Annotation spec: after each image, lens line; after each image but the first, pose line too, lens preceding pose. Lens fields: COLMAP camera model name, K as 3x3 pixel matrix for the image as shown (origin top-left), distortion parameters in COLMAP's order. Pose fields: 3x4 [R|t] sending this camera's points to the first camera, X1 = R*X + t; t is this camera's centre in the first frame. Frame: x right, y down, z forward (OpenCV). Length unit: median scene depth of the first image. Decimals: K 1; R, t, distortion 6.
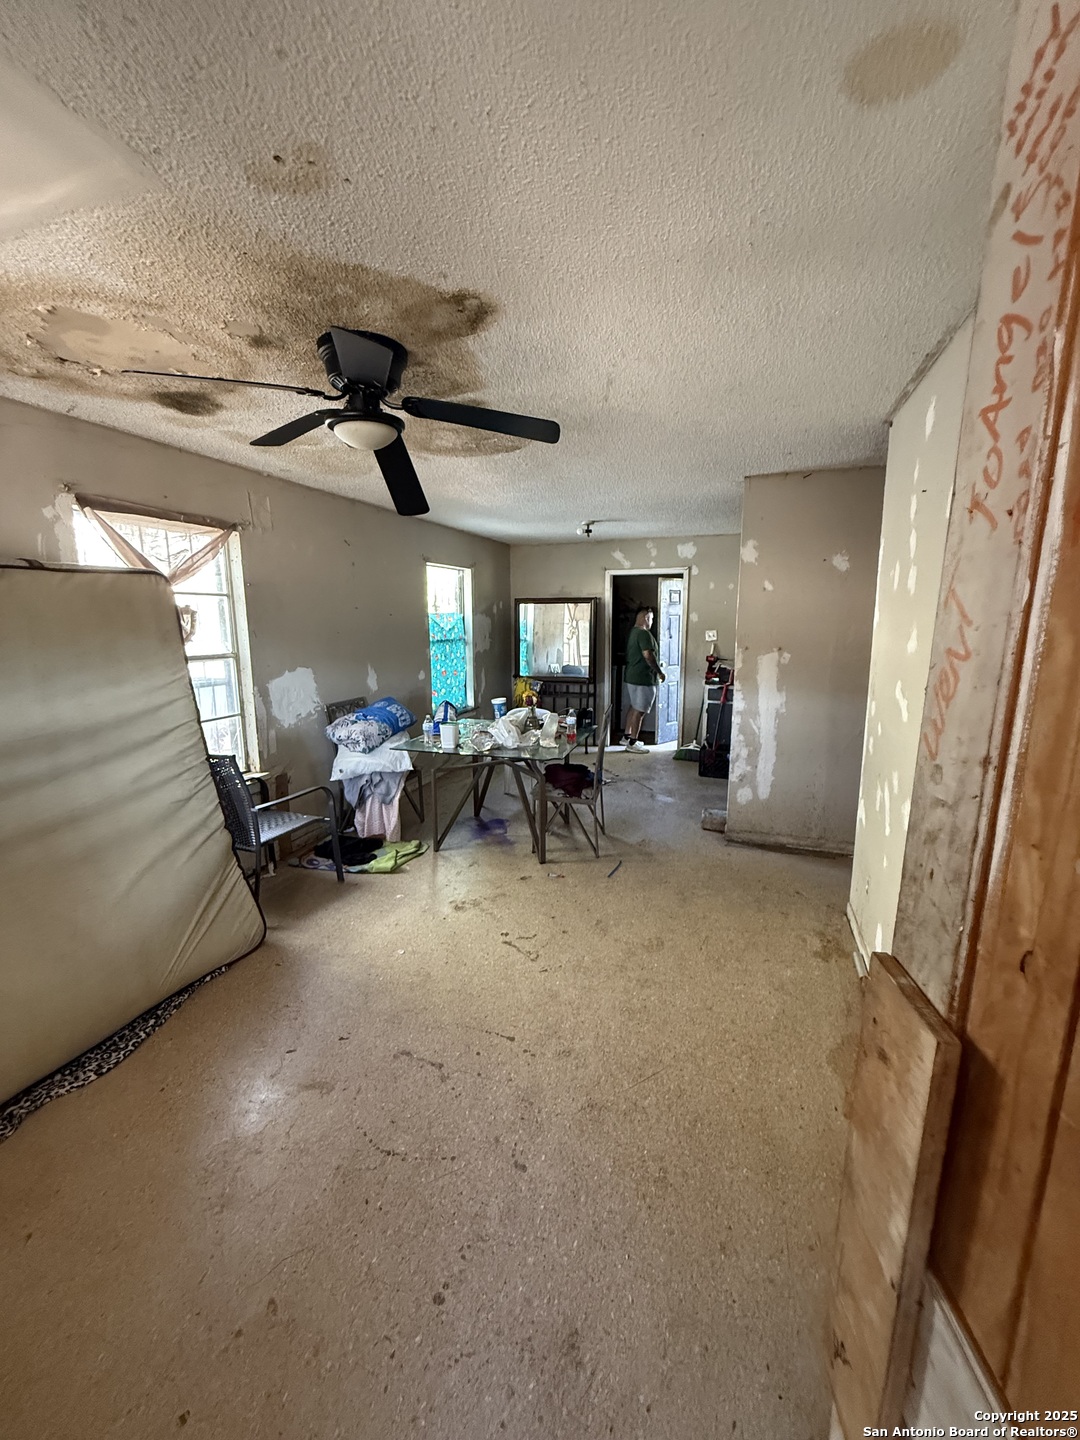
lens RADIAL K [[571.1, 0, 540.0], [0, 571.1, 720.0], [0, 0, 1]] dist [-0.008454, -0.000244]
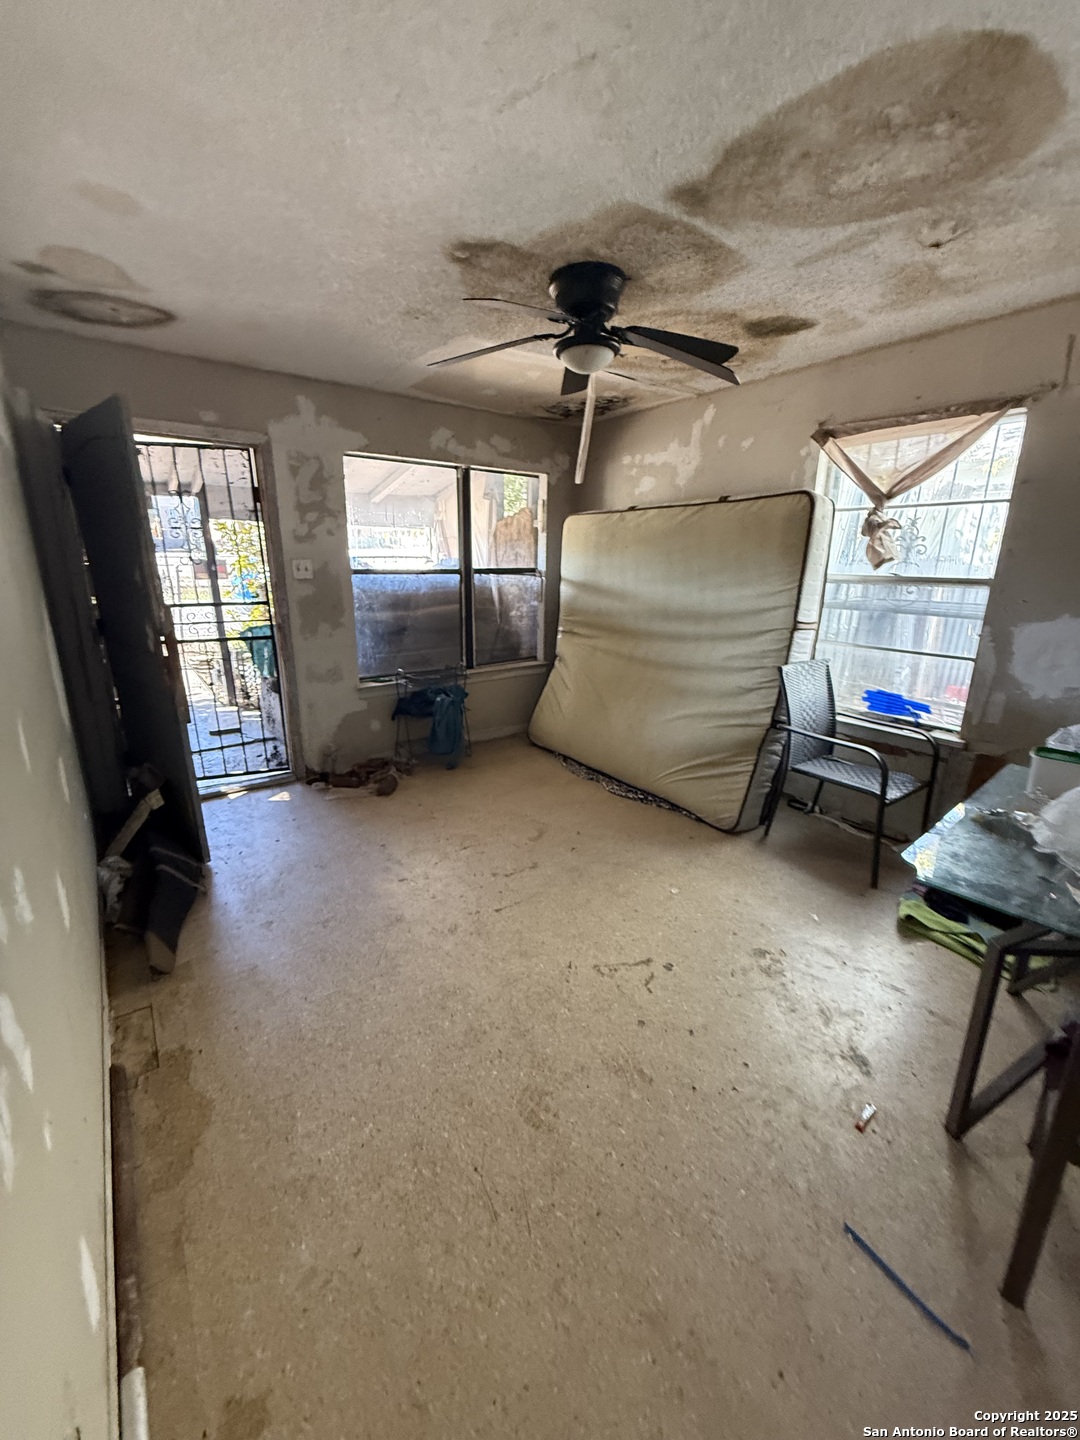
lens RADIAL K [[571.1, 0, 540.0], [0, 571.1, 720.0], [0, 0, 1]] dist [-0.008454, -0.000244]
pose [[-0.542309, 0.225068, -0.809472, 0.628571], [-0.157111, 0.919291, 0.360859, -0.172827], [0.825359, 0.322874, -0.463179, 1.269800]]
